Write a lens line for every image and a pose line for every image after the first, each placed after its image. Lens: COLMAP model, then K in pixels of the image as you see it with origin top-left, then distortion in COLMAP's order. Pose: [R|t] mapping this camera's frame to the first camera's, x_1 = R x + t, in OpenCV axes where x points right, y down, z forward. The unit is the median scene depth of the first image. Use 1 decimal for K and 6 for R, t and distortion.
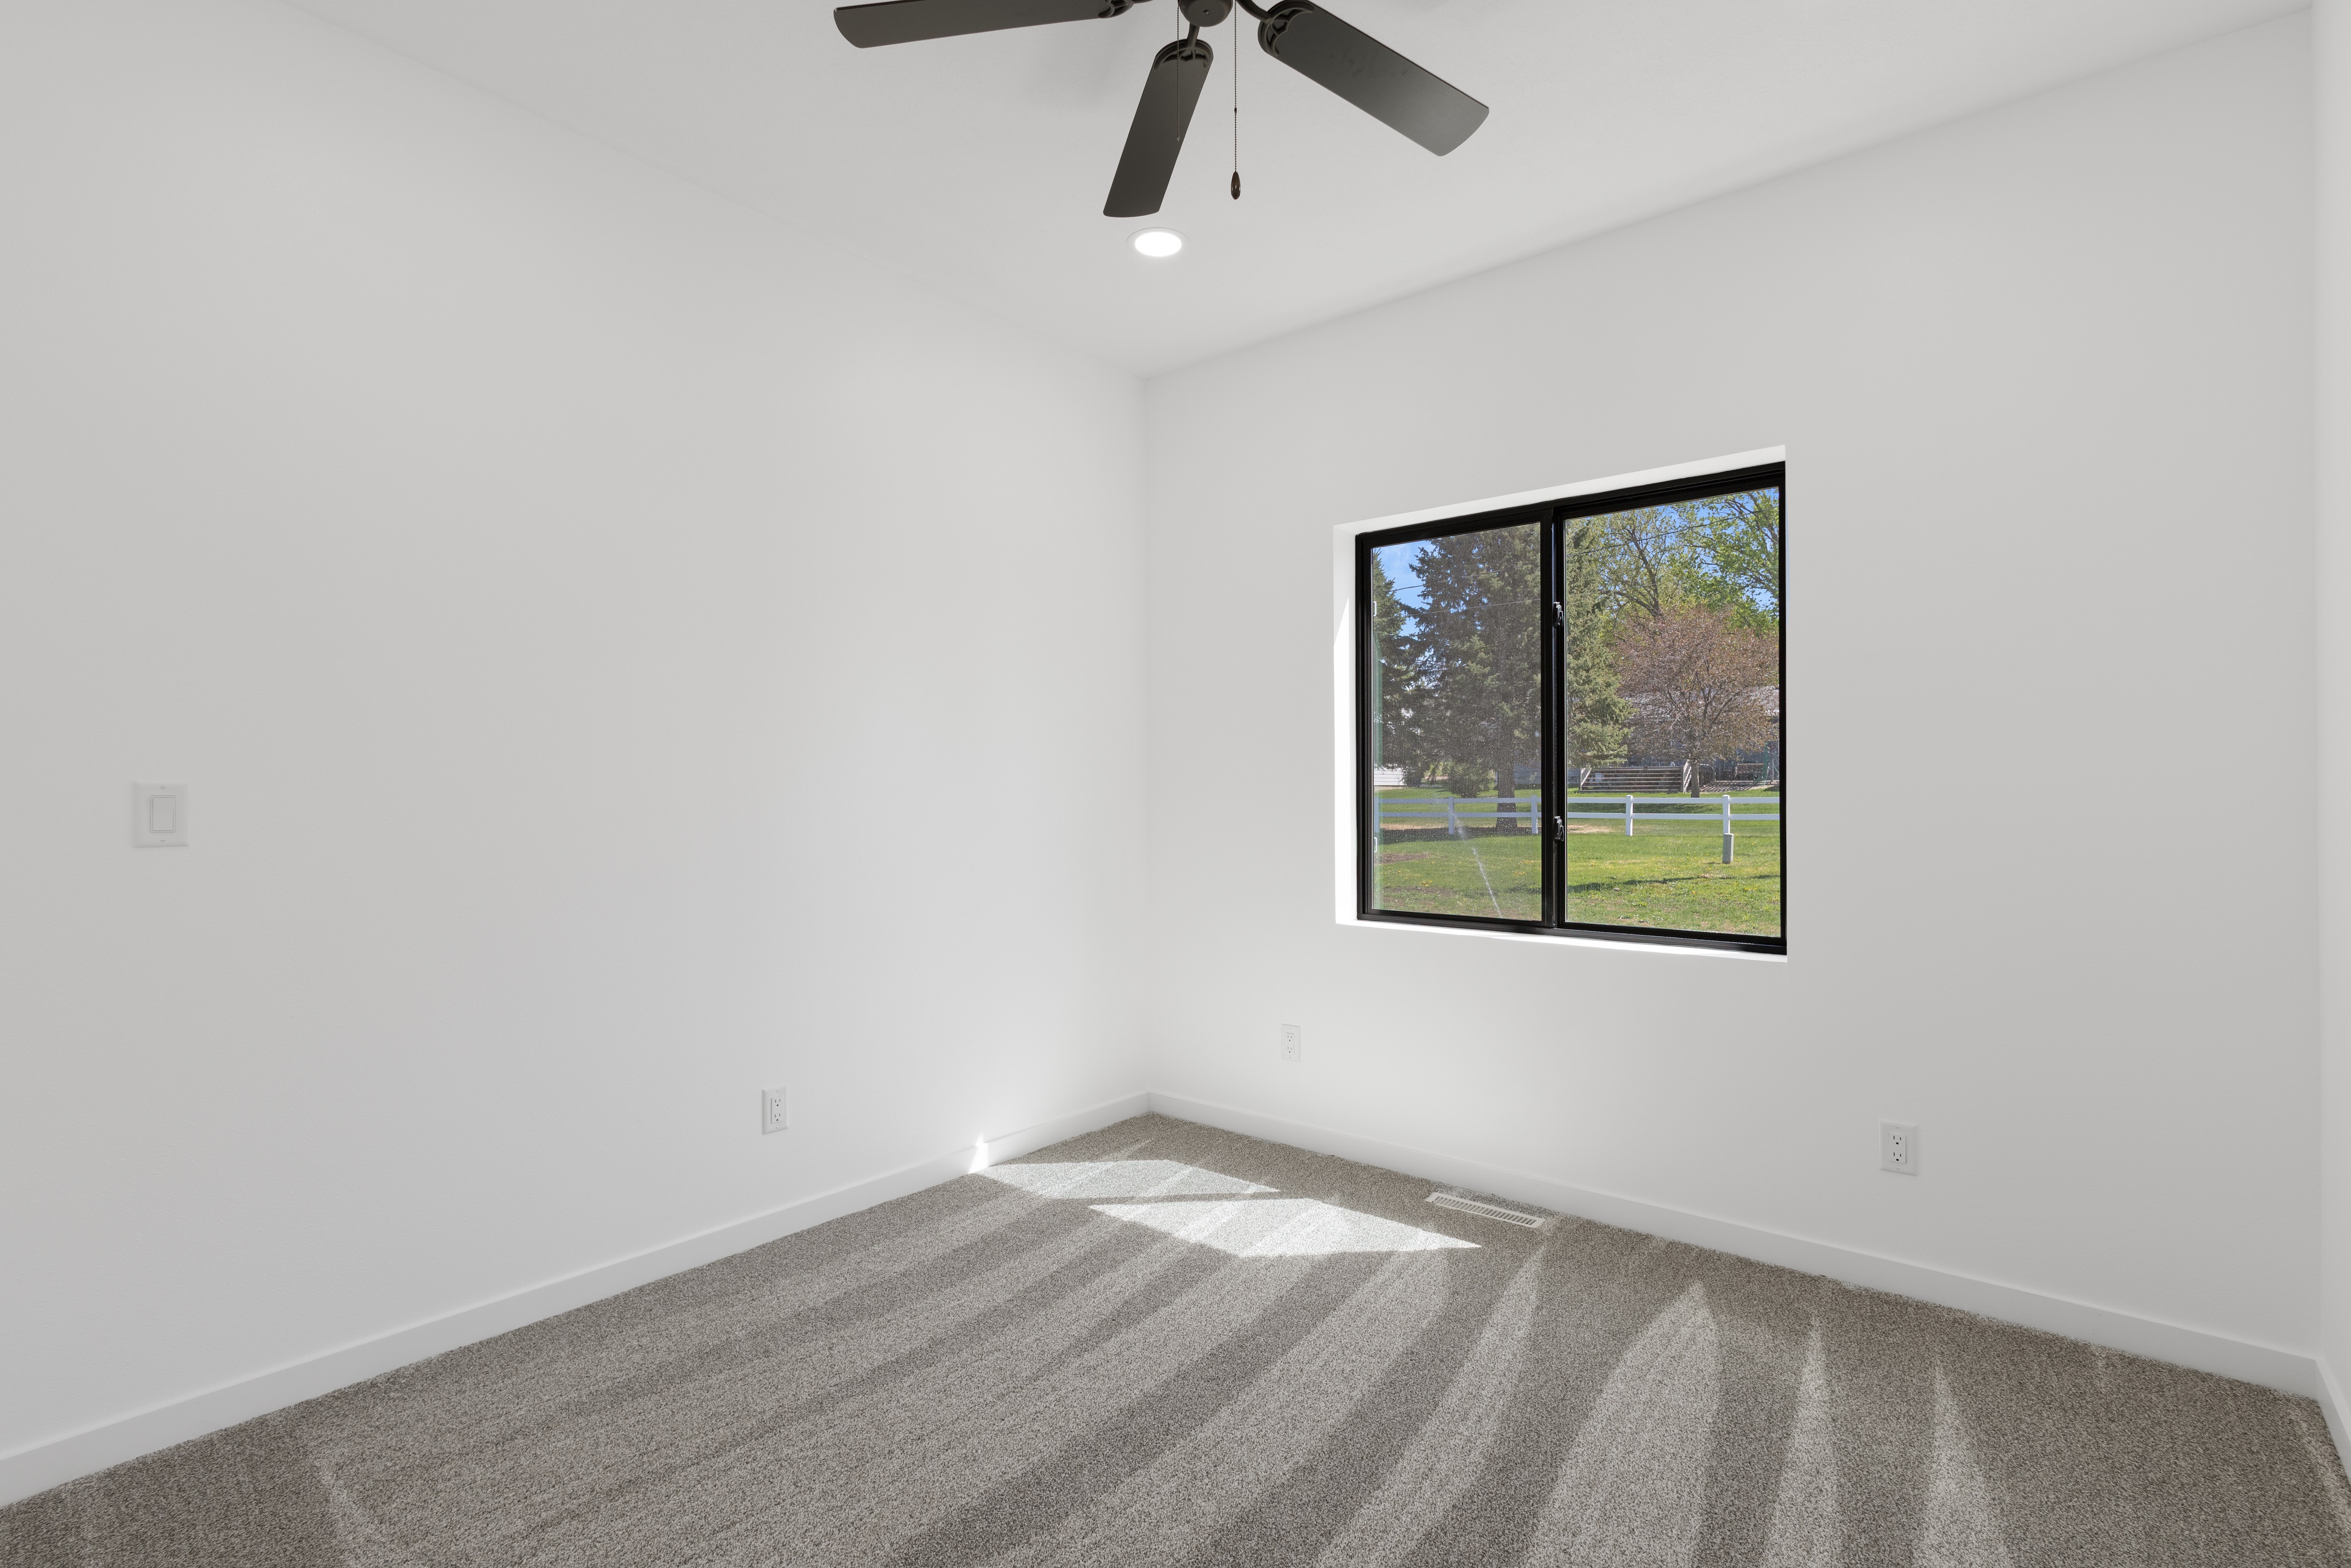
lens RADIAL K [[1086.0, 0, 1174.3], [0, 1086.0, 786.7], [0, 0, 1]] dist [0.002186, 0.001889]
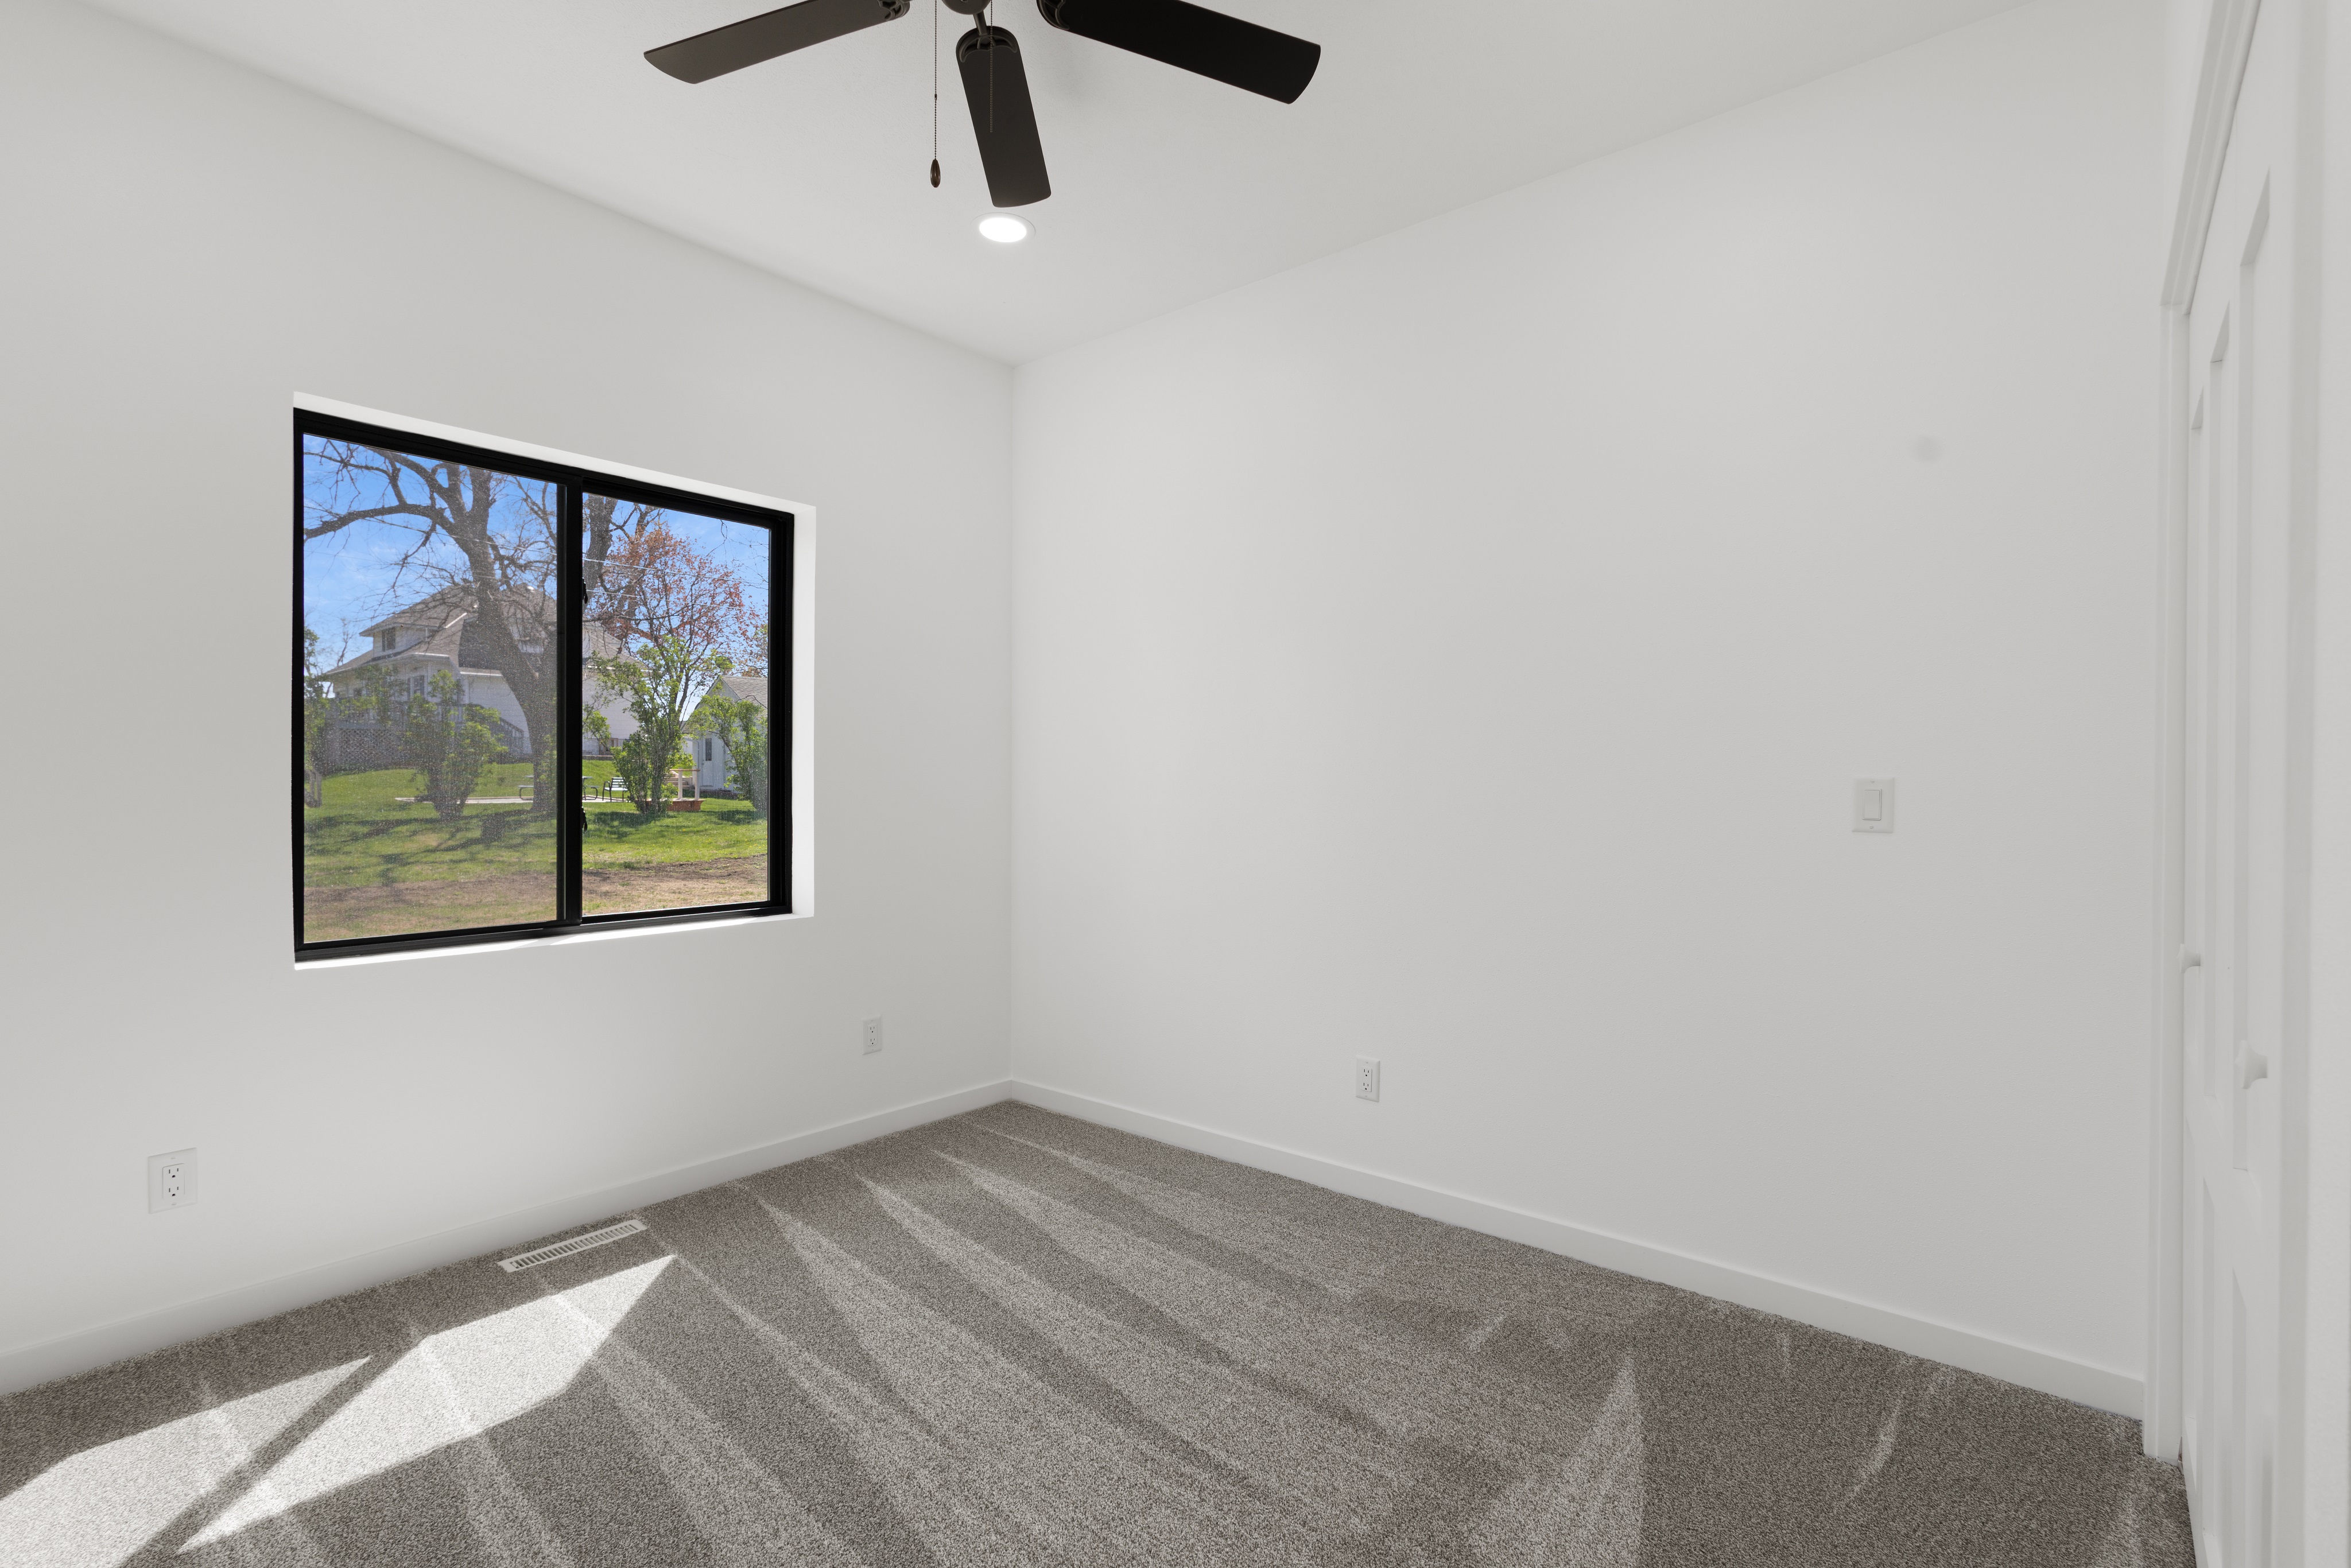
lens RADIAL K [[1086.0, 0, 1173.0], [0, 1086.0, 784.2], [0, 0, 1]] dist [0.002186, 0.001889]
pose [[0.014884, -0.004534, 0.999879, -0.579745], [-0.008826, 0.999950, 0.004666, -0.000641], [-0.999850, -0.008895, 0.014843, 0.476126]]
